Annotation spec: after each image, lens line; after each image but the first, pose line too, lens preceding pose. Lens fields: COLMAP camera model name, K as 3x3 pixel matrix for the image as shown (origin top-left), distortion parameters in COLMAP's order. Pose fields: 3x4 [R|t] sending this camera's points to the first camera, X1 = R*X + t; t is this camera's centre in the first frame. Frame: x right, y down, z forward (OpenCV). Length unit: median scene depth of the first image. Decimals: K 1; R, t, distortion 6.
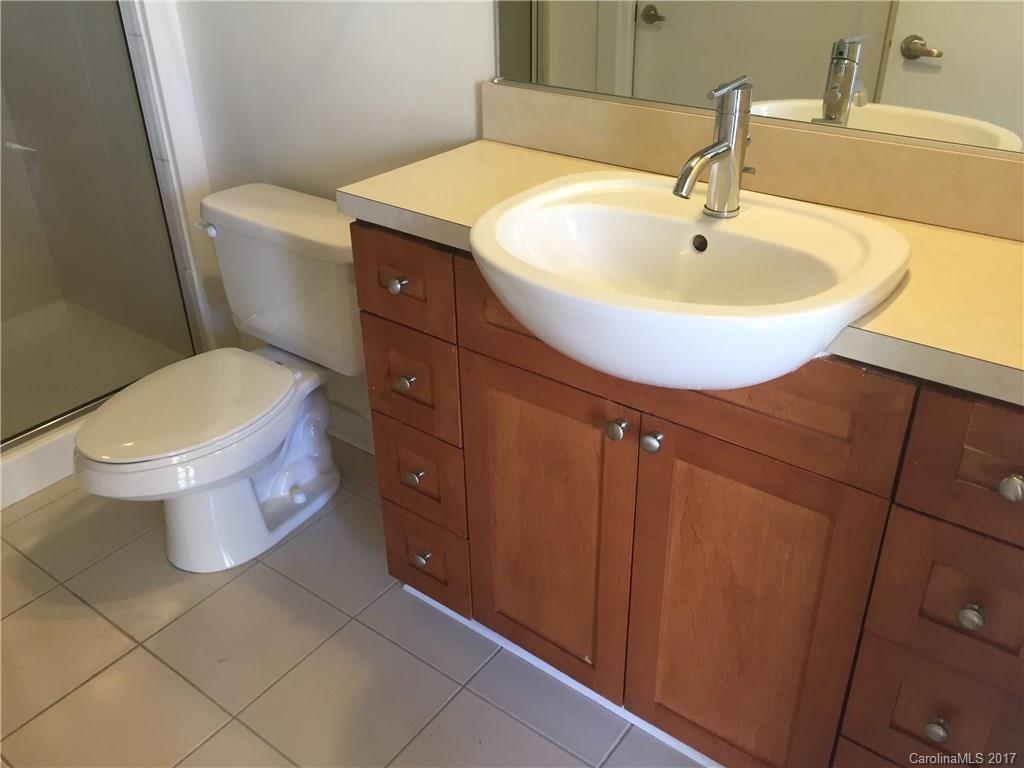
lens RADIAL K [[871.1, 0, 509.2], [0, 871.1, 384.2], [0, 0, 1]] dist [0.074041, -0.080957]
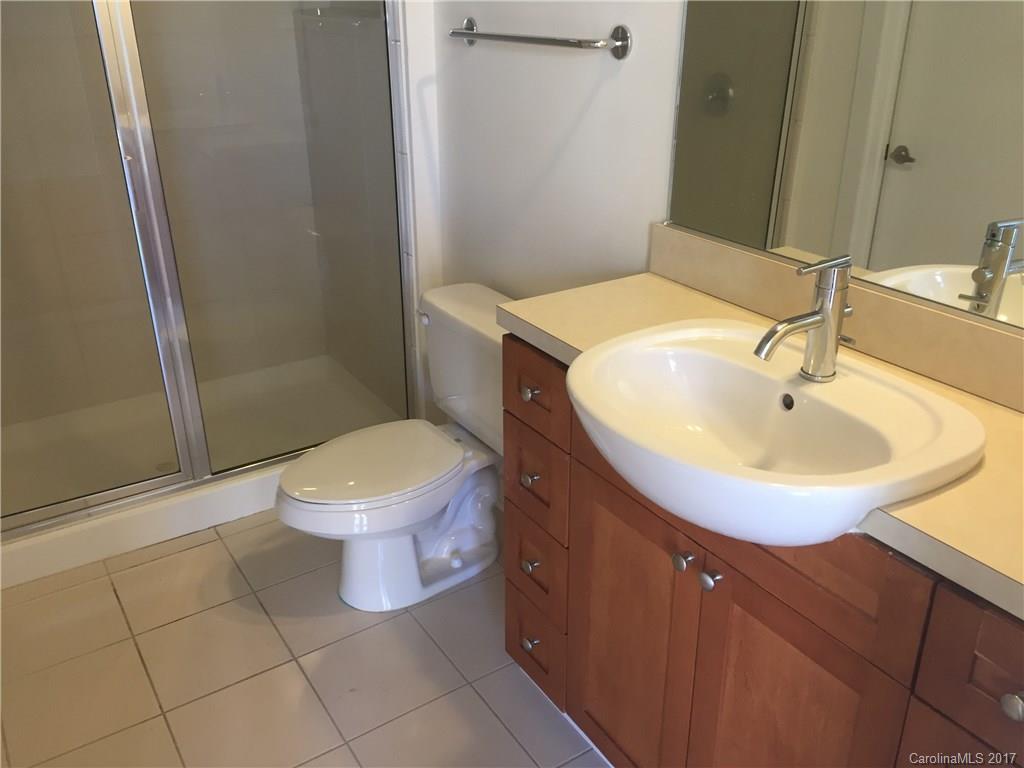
lens RADIAL K [[871.1, 0, 514.1], [0, 871.1, 380.0], [0, 0, 1]] dist [0.074041, -0.080957]
pose [[0.941702, 0.148944, -0.301683, 0.180983], [-0.178450, 0.981269, -0.072569, -0.041784], [0.285224, 0.122174, 0.950642, -0.083424]]
